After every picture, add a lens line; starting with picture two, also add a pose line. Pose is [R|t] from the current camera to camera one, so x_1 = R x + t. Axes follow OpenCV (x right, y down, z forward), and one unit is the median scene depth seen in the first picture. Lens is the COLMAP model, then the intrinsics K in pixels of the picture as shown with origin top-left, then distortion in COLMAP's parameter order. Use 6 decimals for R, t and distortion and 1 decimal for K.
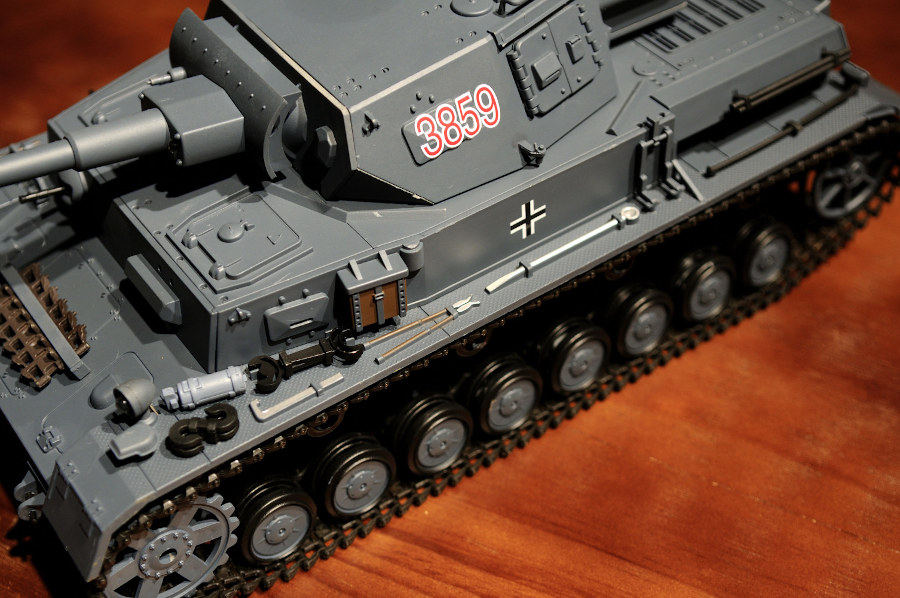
lens RADIAL K [[1332.6, 0, 450.0], [0, 1332.6, 299.0], [0, 0, 1]] dist [0.016820, 0.078056]
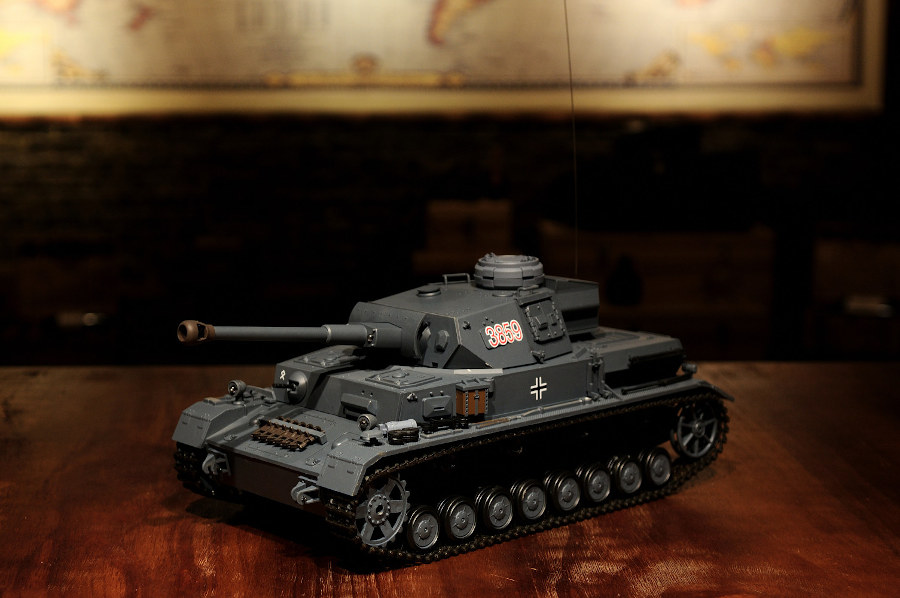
lens RADIAL K [[1332.6, 0, 450.0], [0, 1332.6, 299.0], [0, 0, 1]] dist [0.016820, 0.078056]
pose [[0.989633, 0.010139, 0.143261, -0.386406], [0.072208, 0.827133, -0.557348, 1.001229], [-0.124146, 0.561914, 0.817826, -0.736330]]
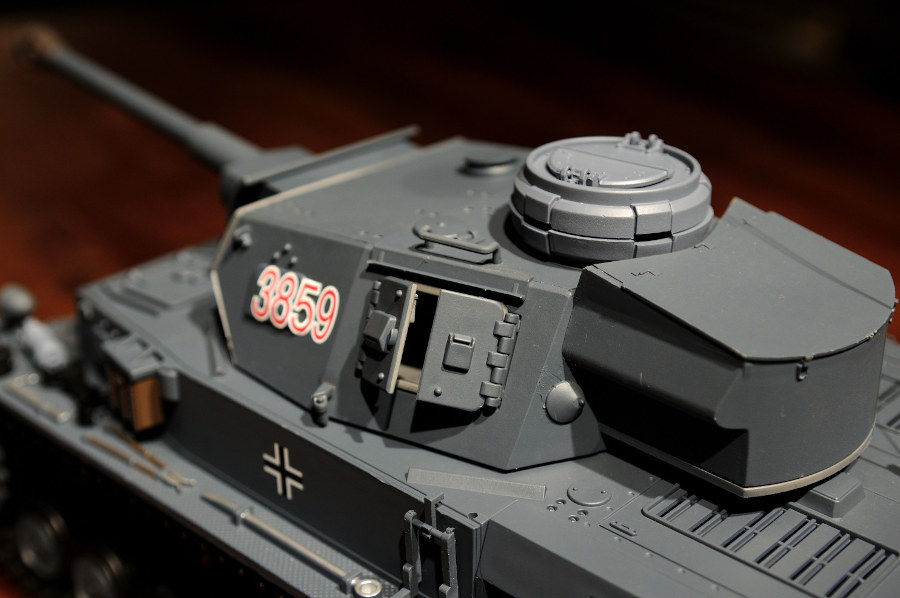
lens RADIAL K [[1332.6, 0, 450.0], [0, 1332.6, 299.0], [0, 0, 1]] dist [0.016820, 0.078056]
pose [[0.226423, 0.442806, -0.867557, 0.745829], [-0.704299, 0.689689, 0.168206, -0.345450], [0.672827, 0.572934, 0.468029, 0.694018]]
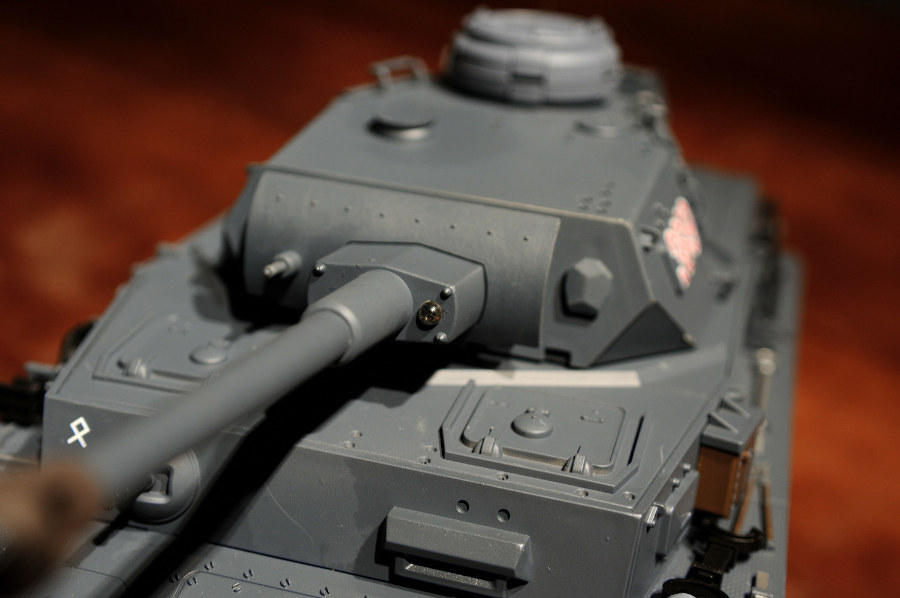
lens RADIAL K [[1332.6, 0, 450.0], [0, 1332.6, 299.0], [0, 0, 1]] dist [0.016820, 0.078056]
pose [[0.759700, -0.129424, 0.637264, -0.615420], [0.350201, 0.907169, -0.233245, 0.033529], [-0.547919, 0.400366, 0.734501, 0.529102]]
